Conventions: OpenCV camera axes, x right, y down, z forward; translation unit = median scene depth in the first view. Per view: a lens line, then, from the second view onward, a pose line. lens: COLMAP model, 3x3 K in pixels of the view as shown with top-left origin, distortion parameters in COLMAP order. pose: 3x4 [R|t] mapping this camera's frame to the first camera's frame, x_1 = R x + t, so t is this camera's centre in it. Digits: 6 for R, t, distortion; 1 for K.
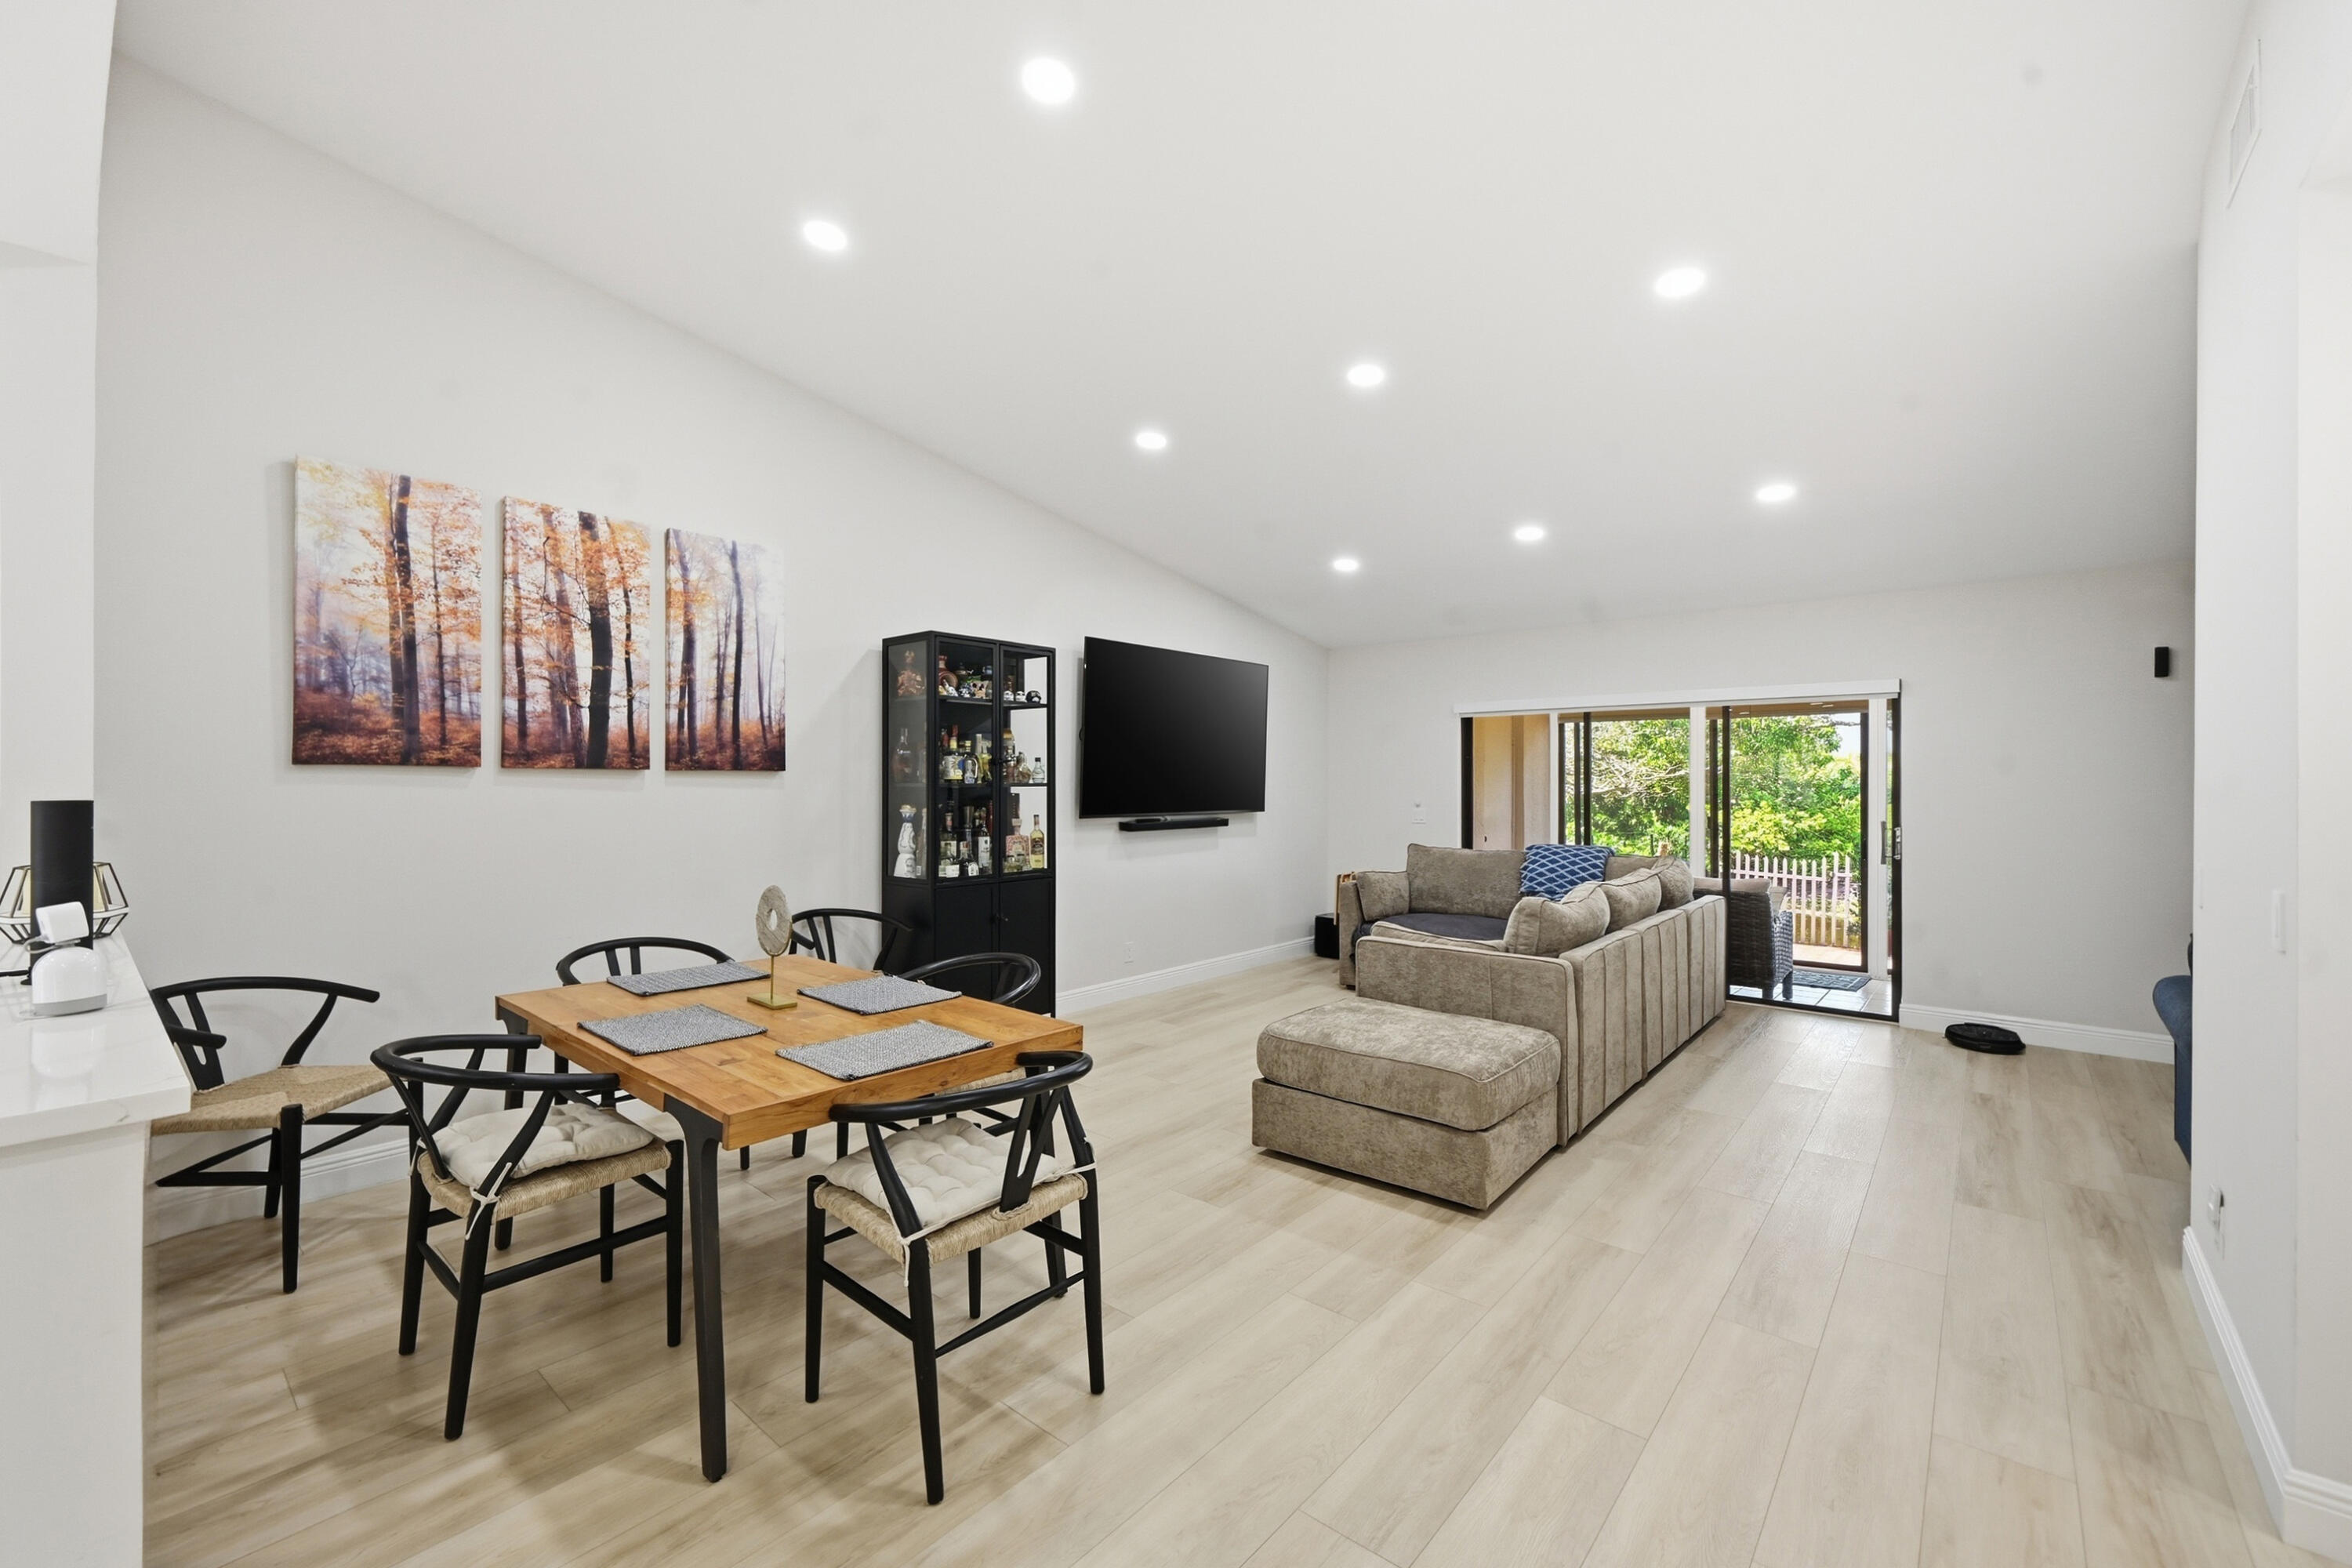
lens RADIAL K [[949.6, 0, 1168.7], [0, 949.6, 776.6], [0, 0, 1]] dist [-0.004449, -0.000464]
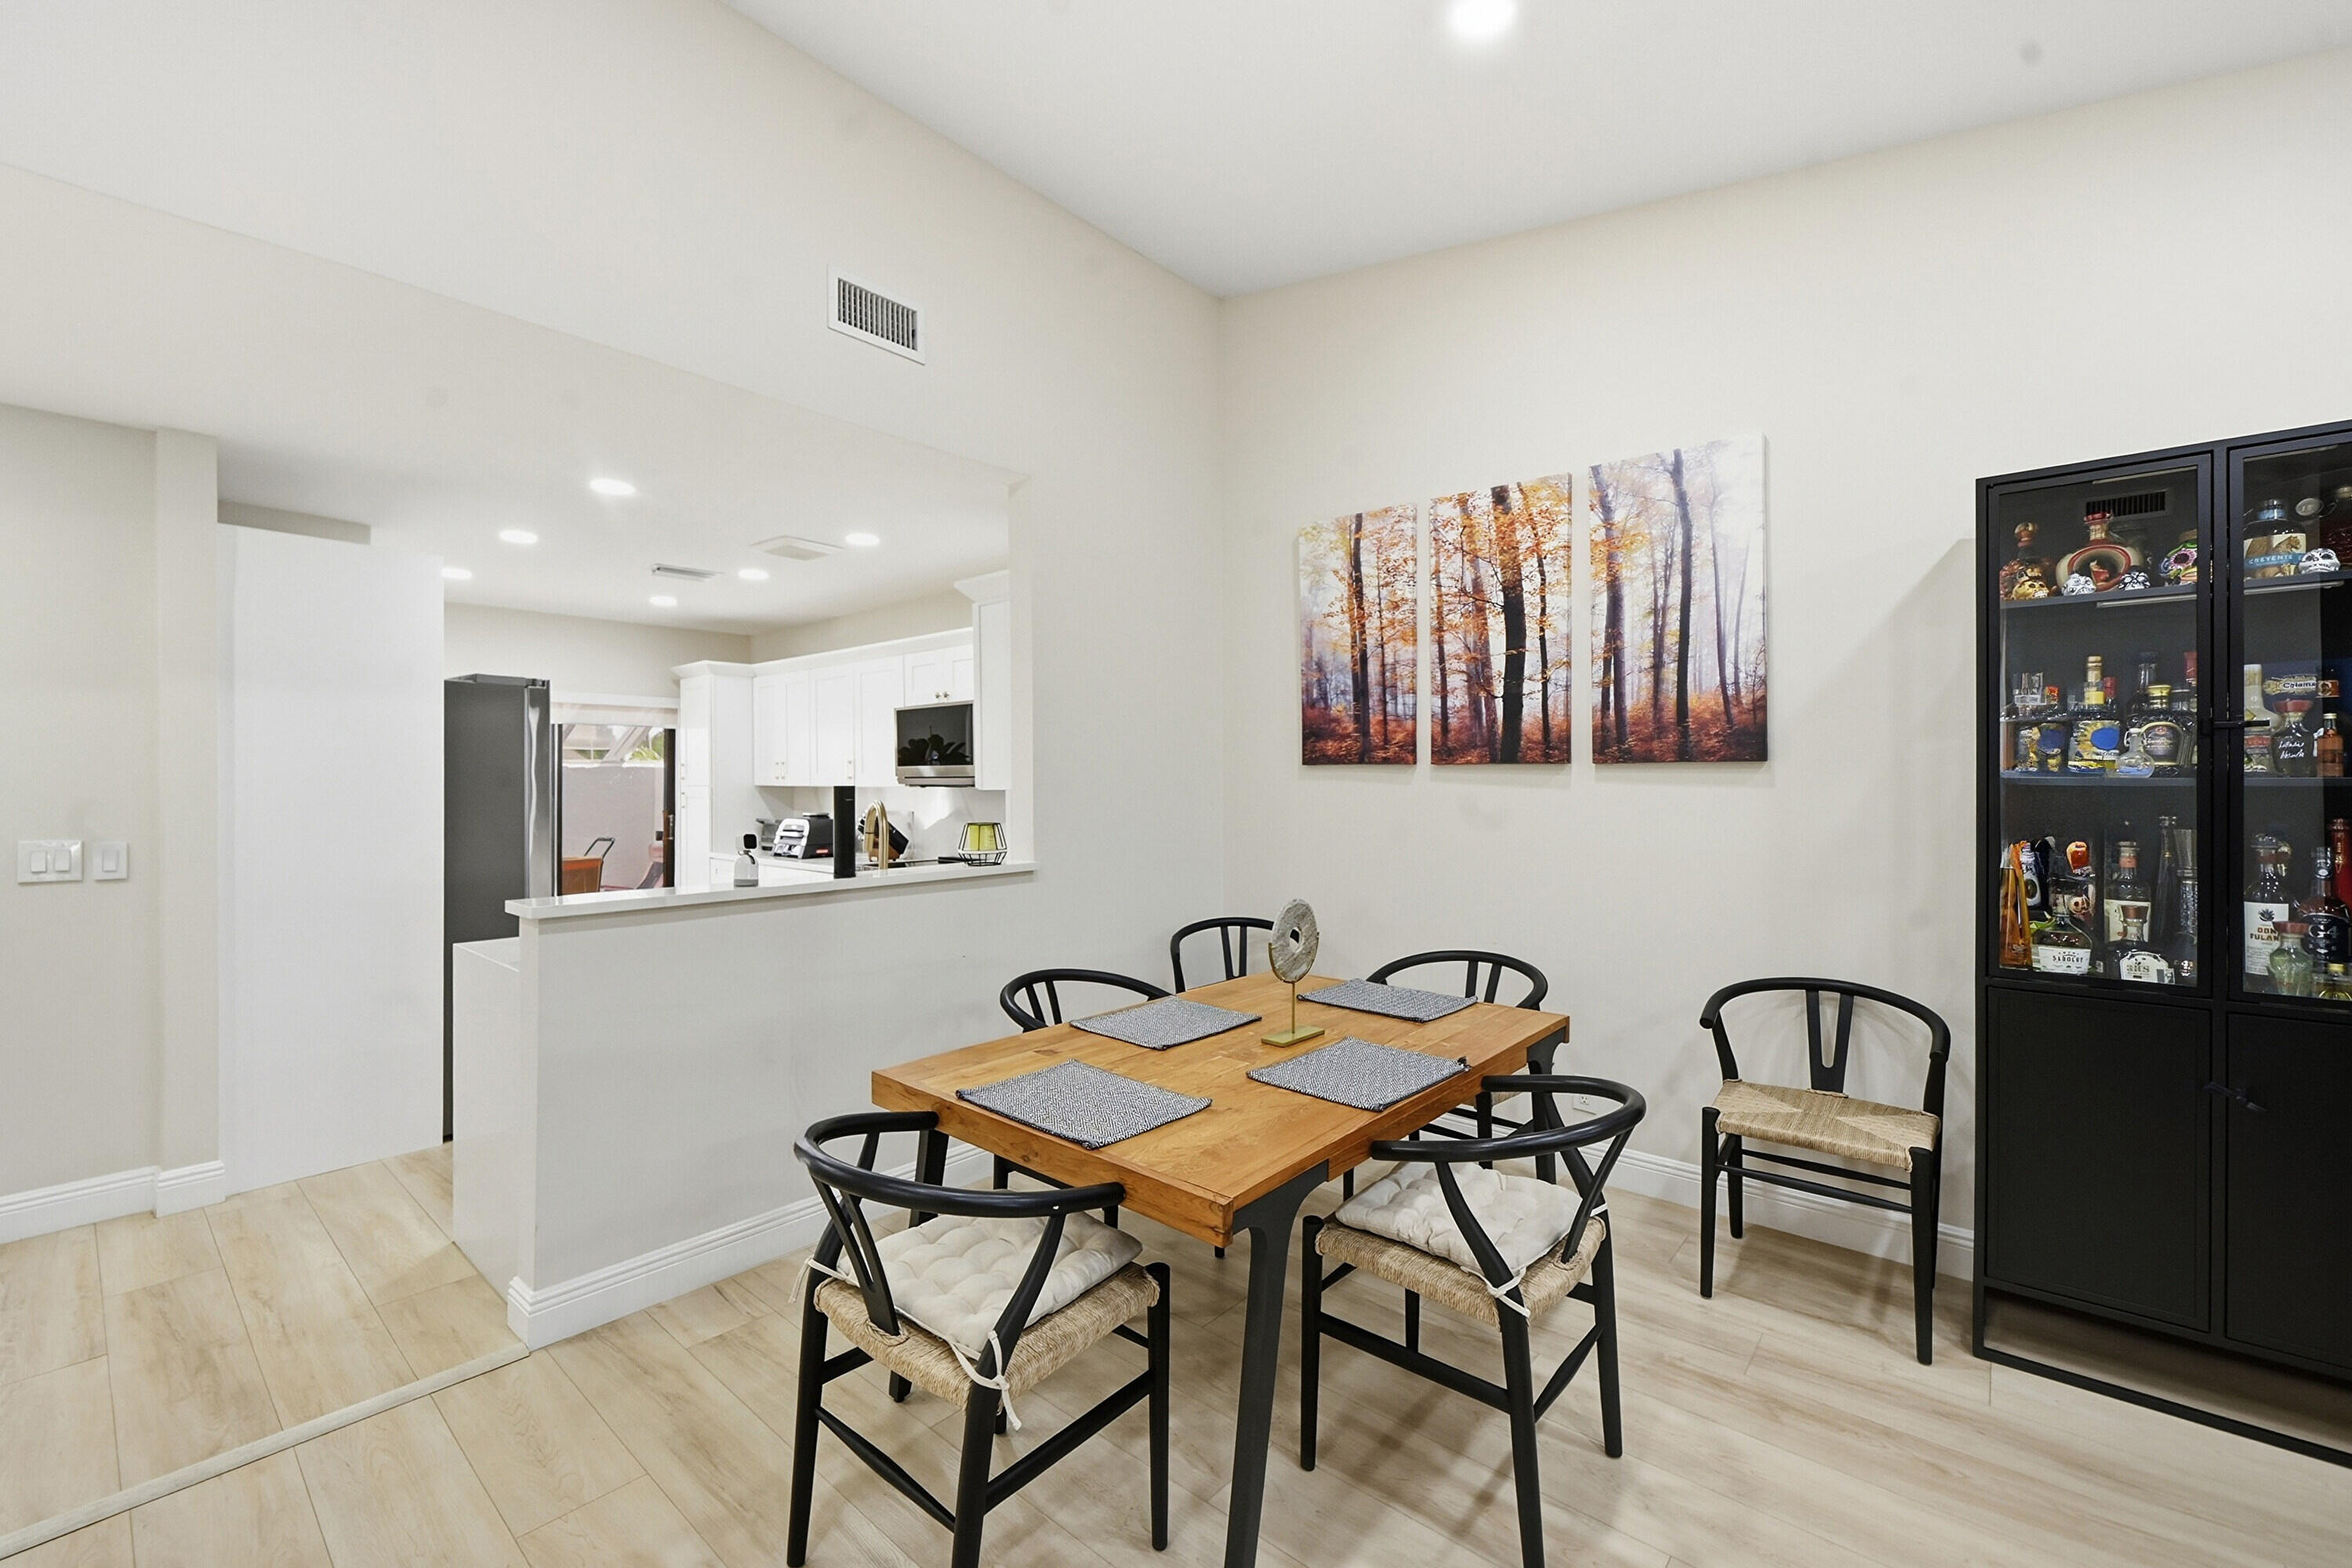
lens RADIAL K [[949.6, 0, 1172.9], [0, 949.6, 798.2], [0, 0, 1]] dist [-0.004449, -0.000464]
pose [[-0.011150, 0.010882, -0.999879, 0.322881], [-0.000472, 0.999941, 0.010888, 0.015870], [0.999938, 0.000594, -0.011144, 0.705281]]
